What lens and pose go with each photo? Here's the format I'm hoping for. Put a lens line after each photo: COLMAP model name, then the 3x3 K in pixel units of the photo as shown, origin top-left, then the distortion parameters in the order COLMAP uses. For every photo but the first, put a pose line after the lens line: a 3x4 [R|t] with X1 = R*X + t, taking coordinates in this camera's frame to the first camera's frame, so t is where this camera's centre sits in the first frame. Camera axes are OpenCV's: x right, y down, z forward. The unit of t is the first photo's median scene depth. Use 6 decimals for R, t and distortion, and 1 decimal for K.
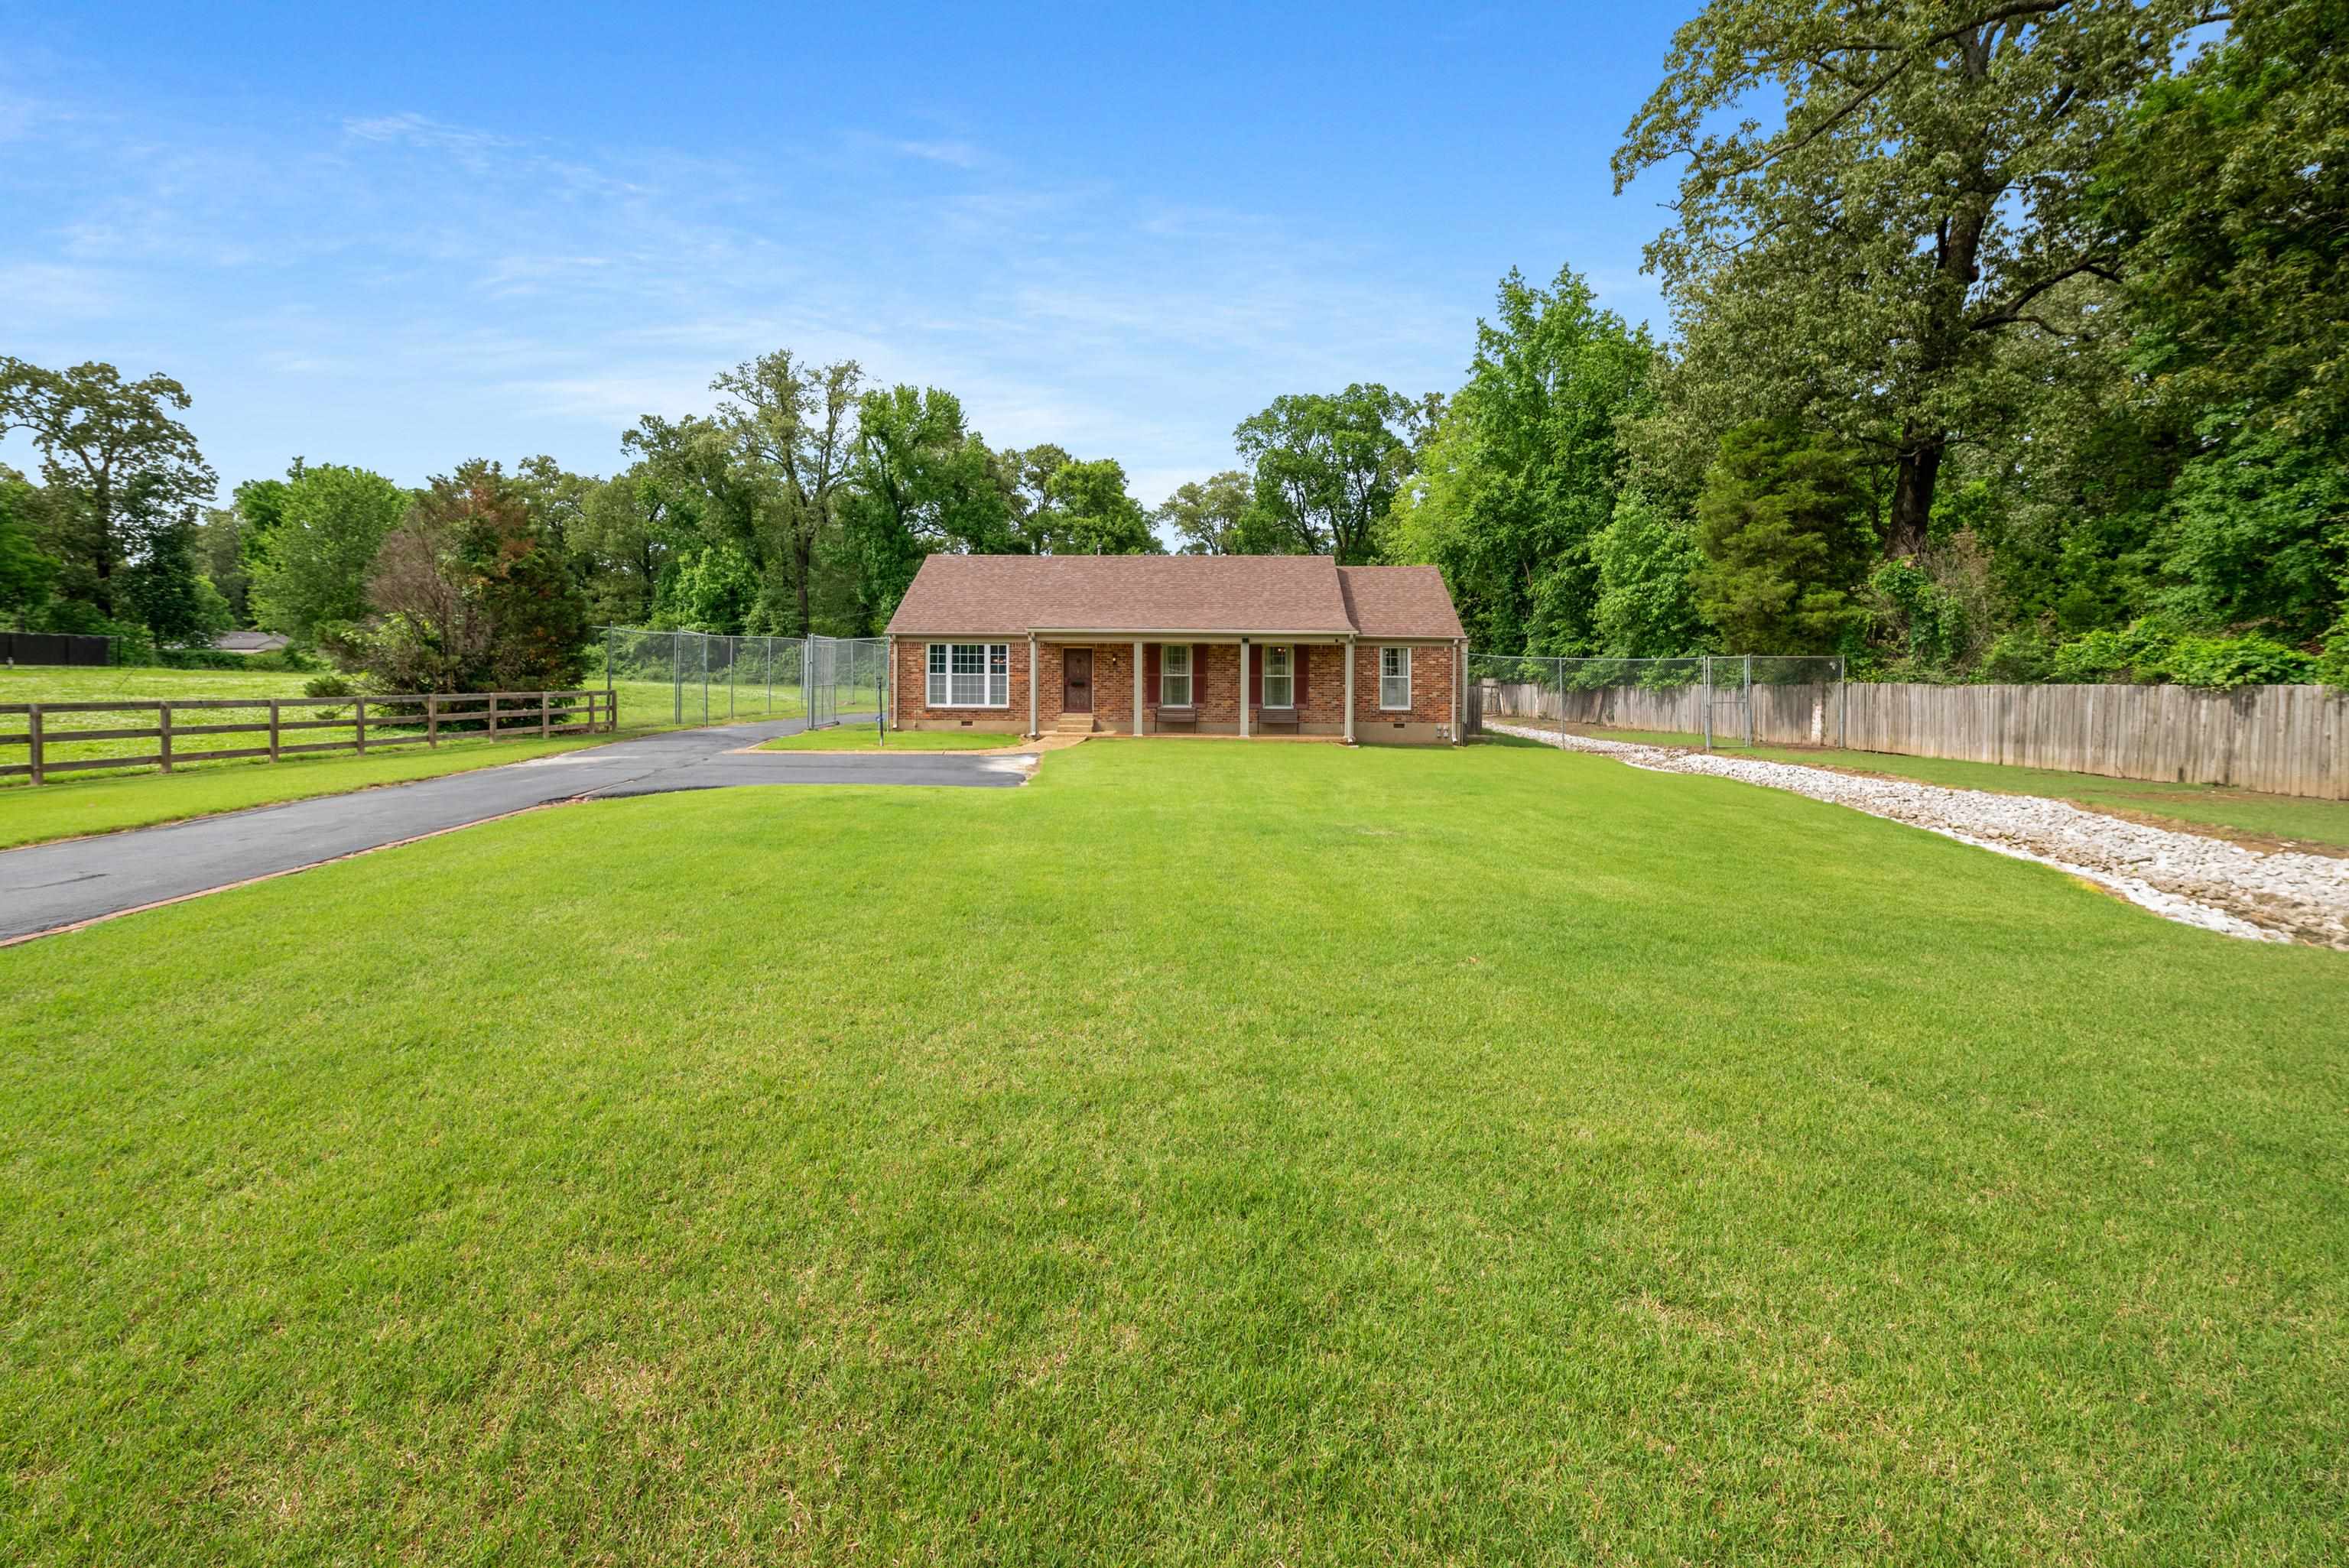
lens RADIAL K [[979.7, 0, 1178.6], [0, 979.7, 726.6], [0, 0, 1]] dist [-0.004800, -0.000576]
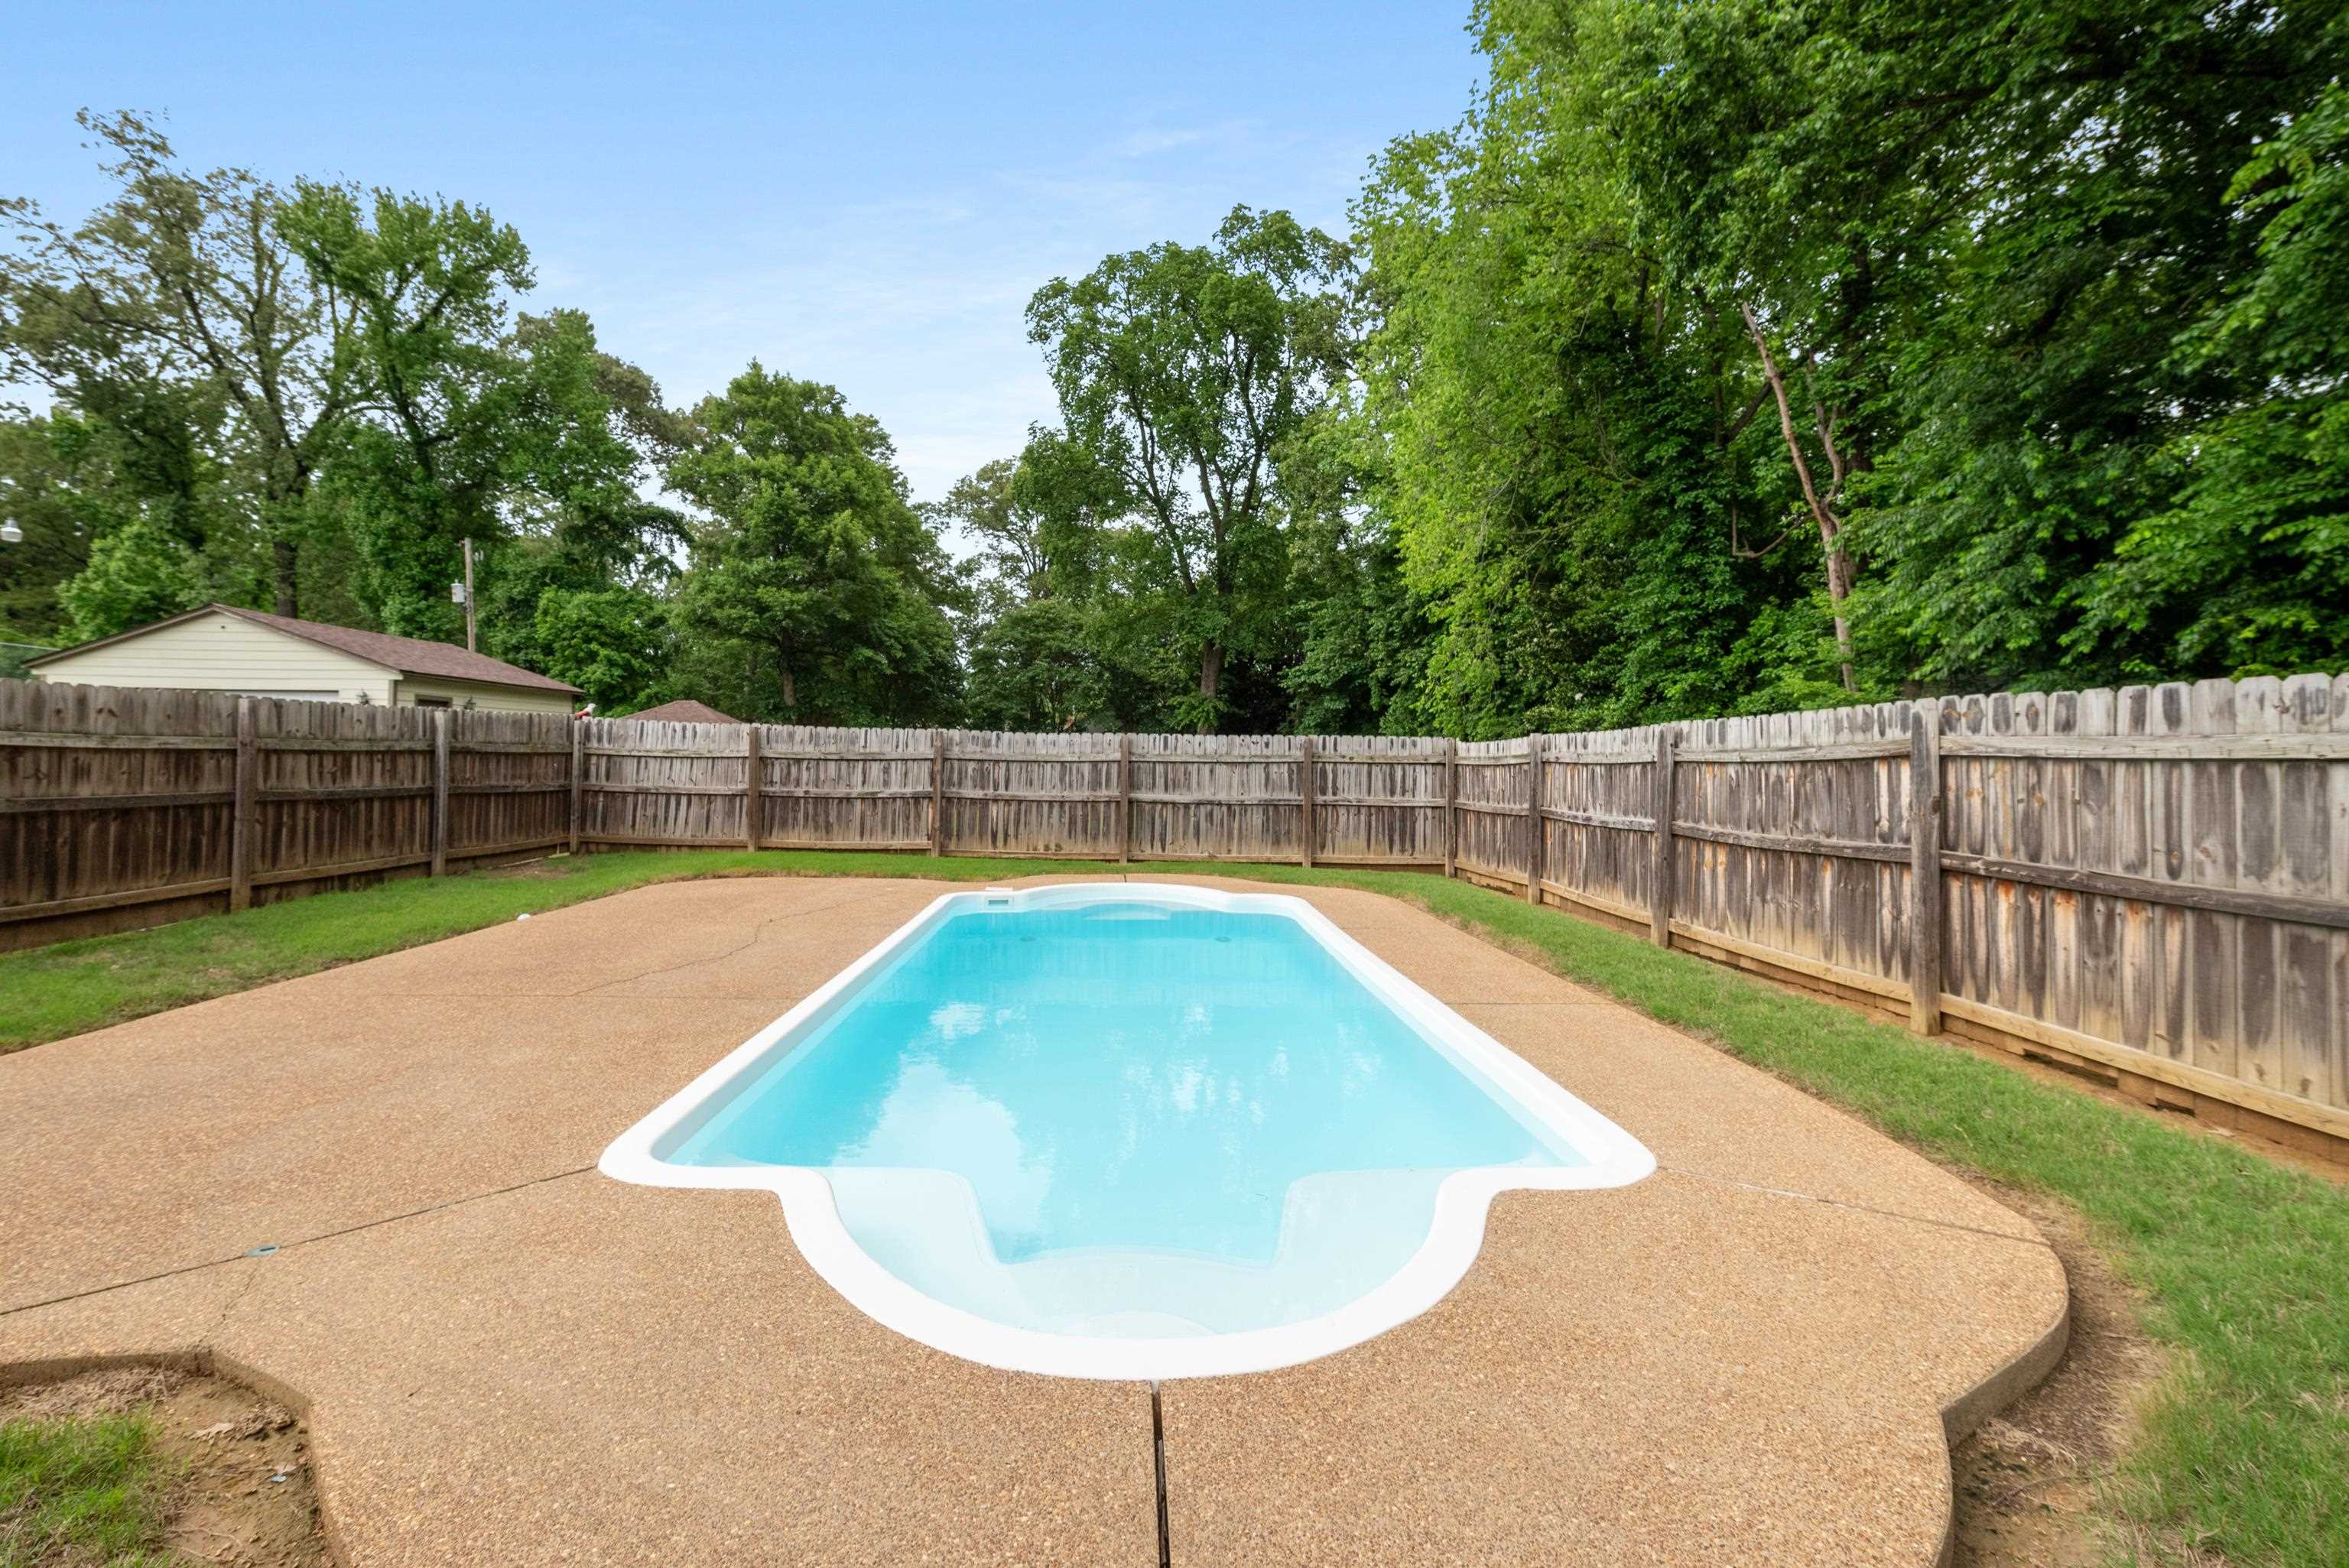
lens RADIAL K [[901.6, 0, 1179.2], [0, 901.6, 757.1], [0, 0, 1]] dist [-0.000459, -0.000253]
pose [[0.992975, 0.004129, 0.118250, 0.223021], [0.002777, 0.998303, -0.058174, -0.041089], [-0.118290, 0.058094, 0.991278, 1.321728]]
